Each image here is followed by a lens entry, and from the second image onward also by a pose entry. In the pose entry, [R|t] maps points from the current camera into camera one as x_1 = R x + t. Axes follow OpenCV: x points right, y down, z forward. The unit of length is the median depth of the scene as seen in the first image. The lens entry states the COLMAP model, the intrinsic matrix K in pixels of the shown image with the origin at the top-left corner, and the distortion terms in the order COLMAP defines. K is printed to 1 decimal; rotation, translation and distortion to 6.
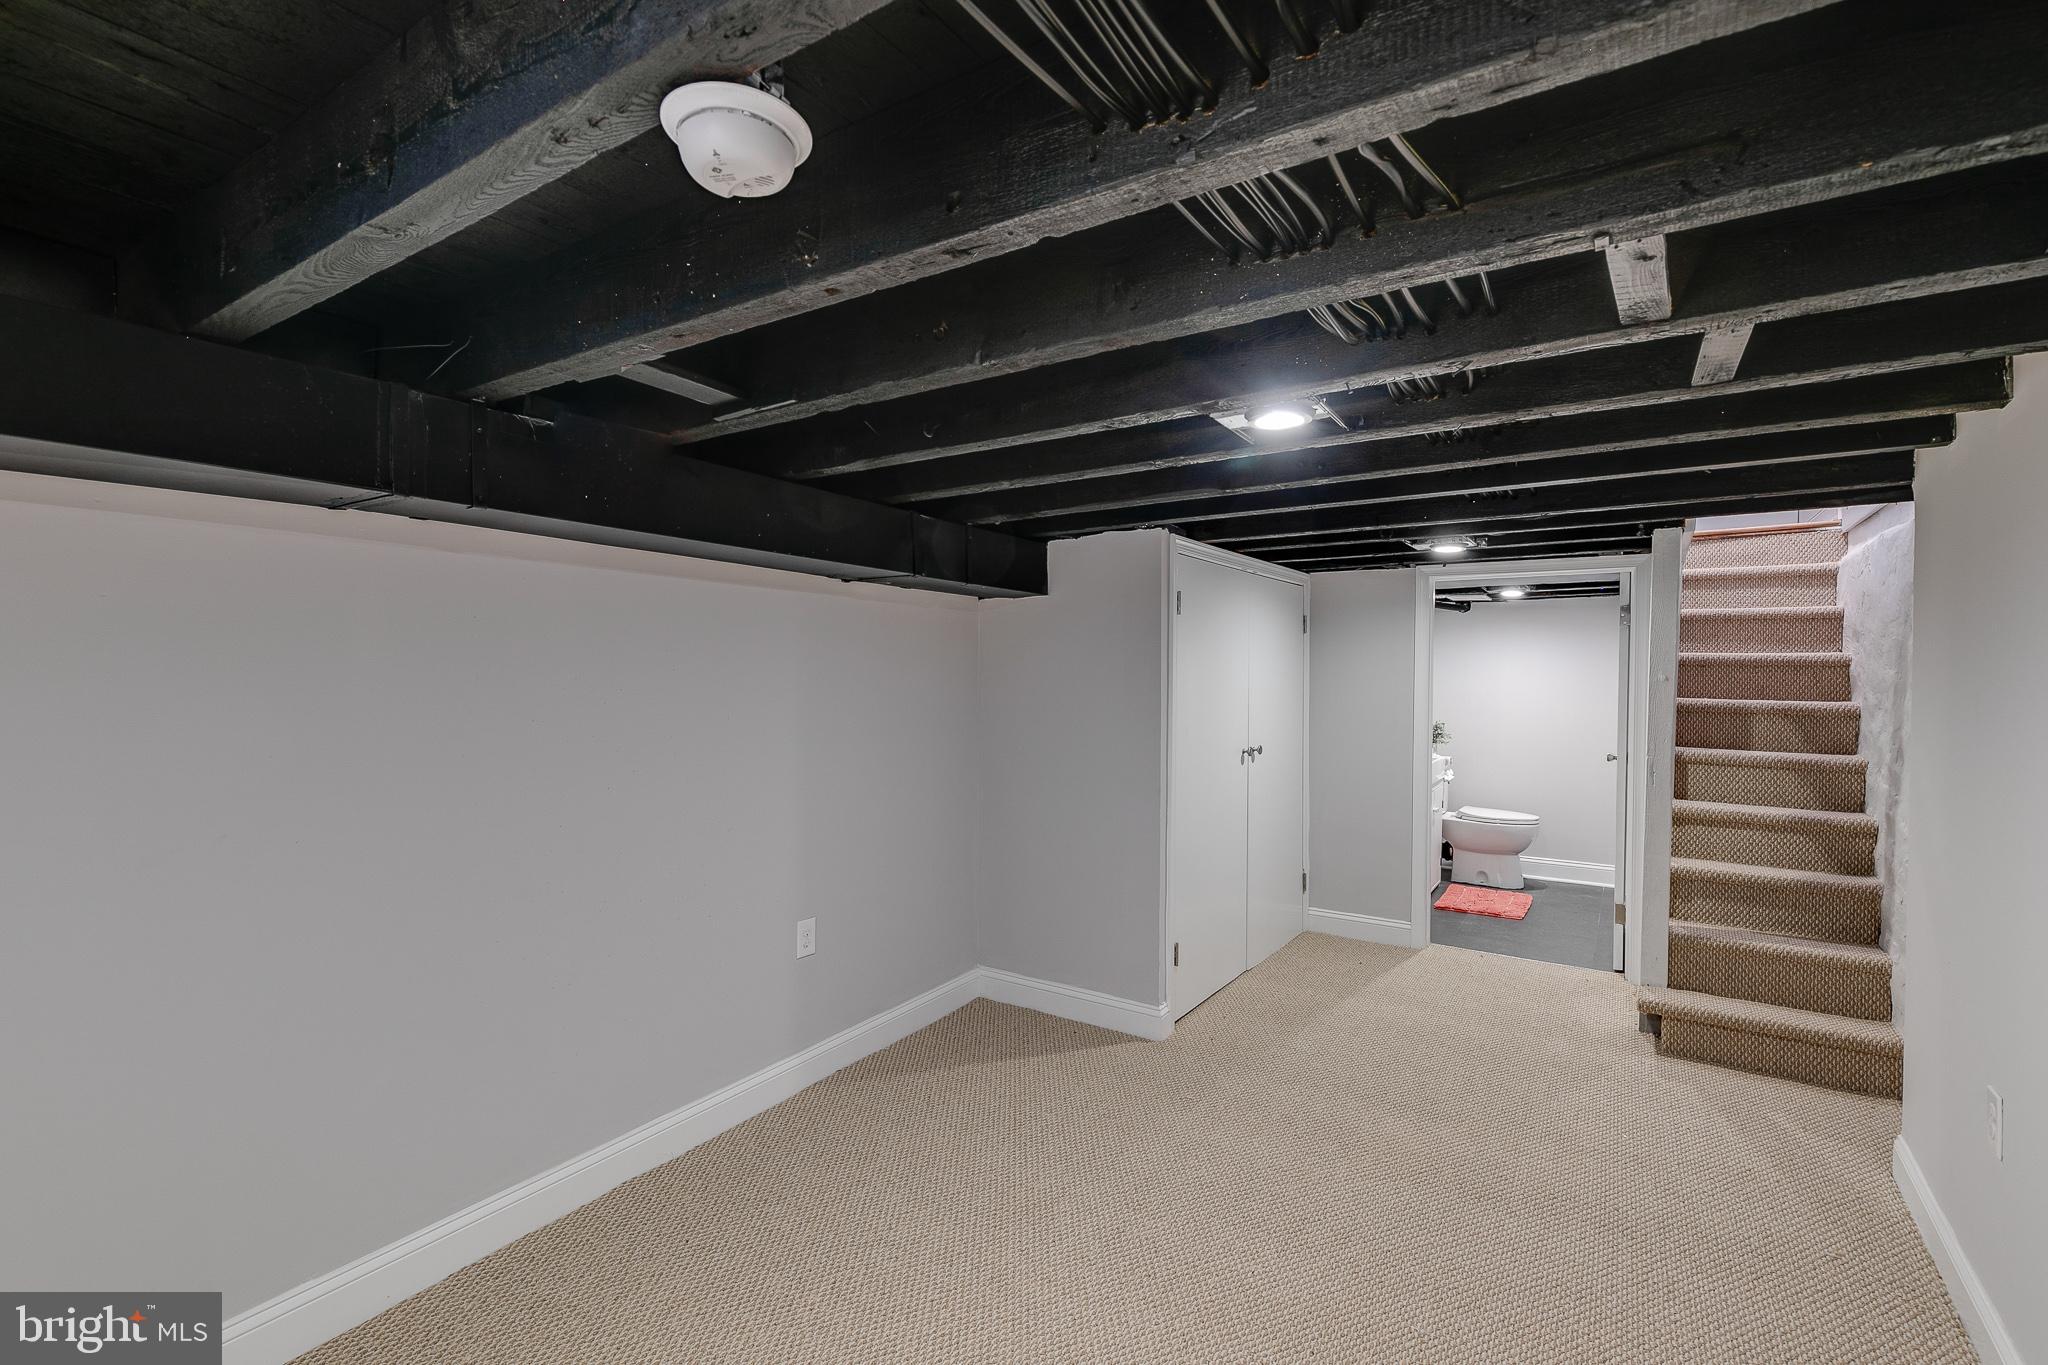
lens RADIAL K [[920.8, 0, 1031.0], [0, 920.8, 676.7], [0, 0, 1]] dist [0.007764, -0.001823]
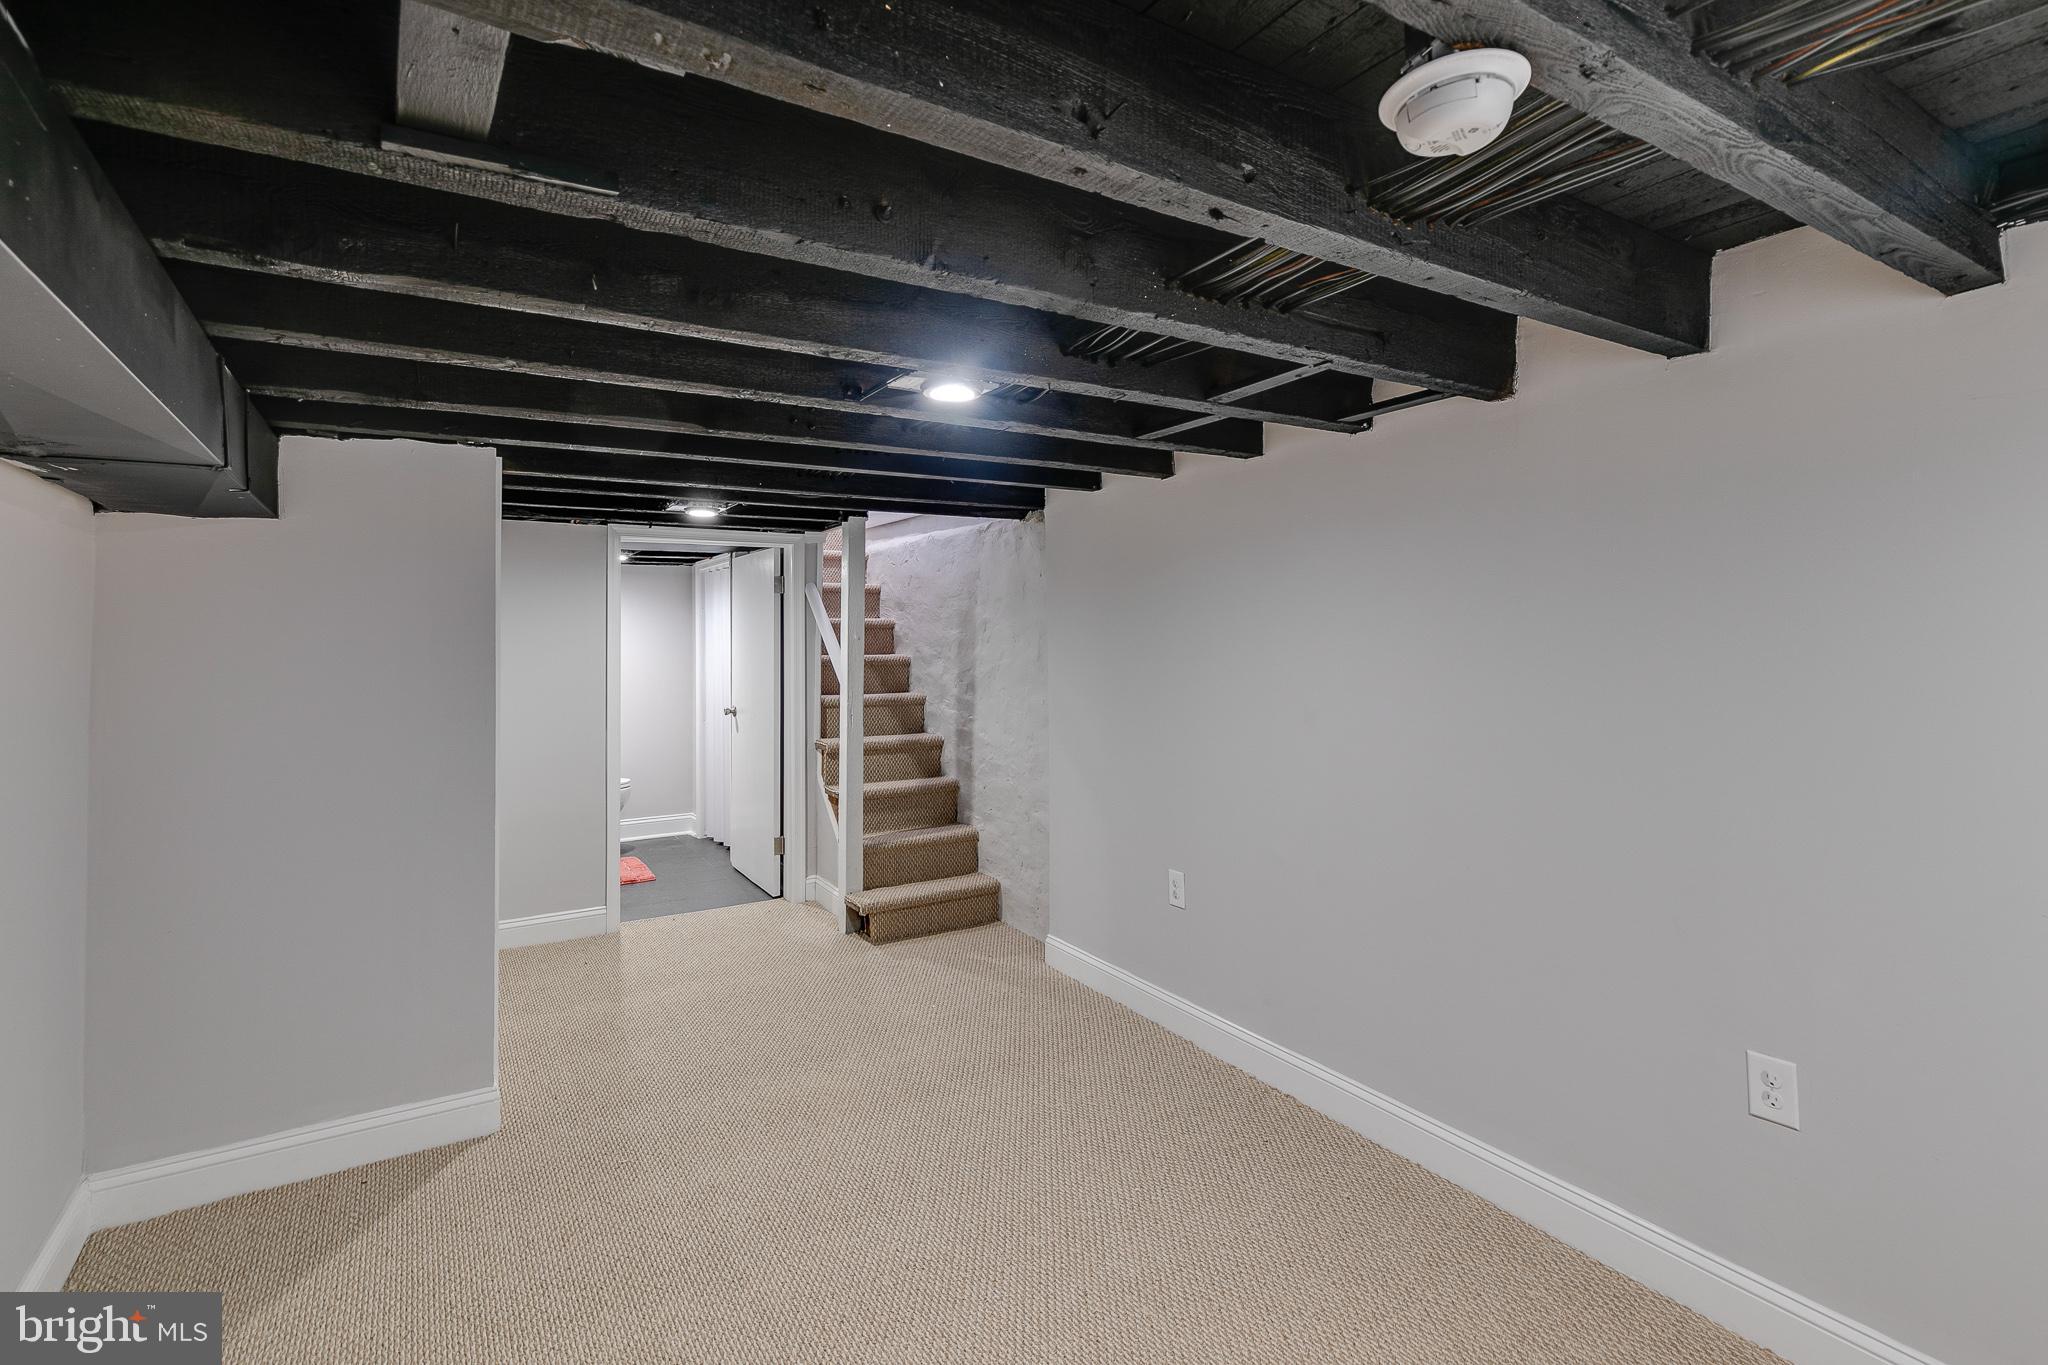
lens RADIAL K [[939.6, 0, 1056.7], [0, 939.6, 597.7], [0, 0, 1]] dist [0.007176, -0.000869]
pose [[0.419422, 0.027400, 0.907378, -0.354027], [0.016575, 0.999147, -0.037832, 0.000104], [-0.907640, 0.030908, 0.418610, 0.241032]]
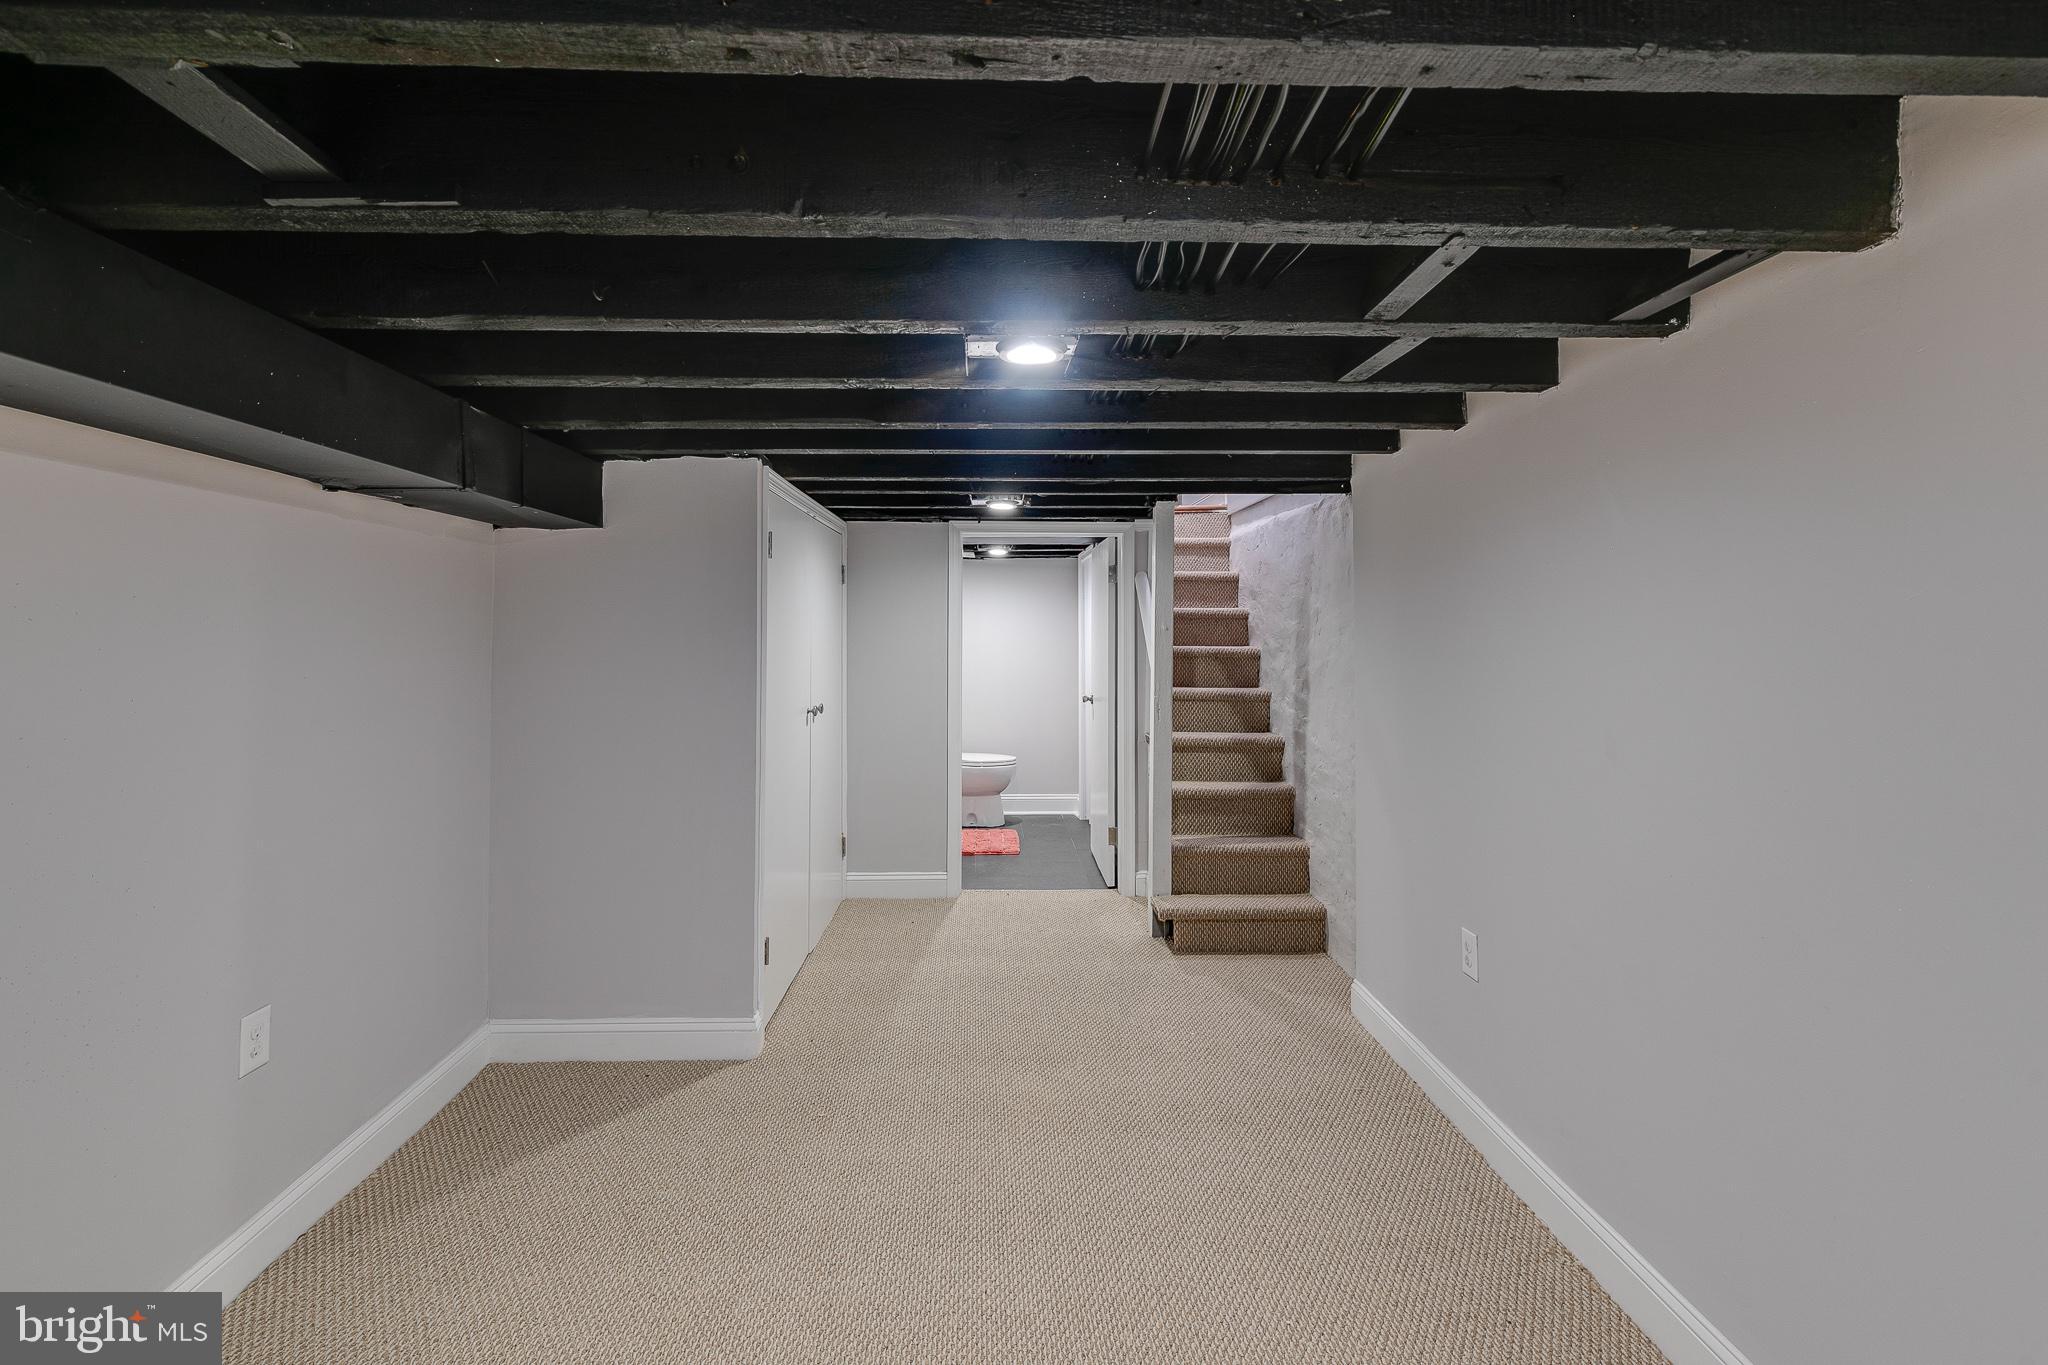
lens RADIAL K [[951.8, 0, 1030.6], [0, 951.8, 592.9], [0, 0, 1]] dist [0.011083, -0.006274]
pose [[0.817388, 0.016615, 0.575848, -0.156701], [0.006573, 0.999250, -0.038162, 0.002052], [-0.576050, 0.034978, 0.816666, 0.113953]]
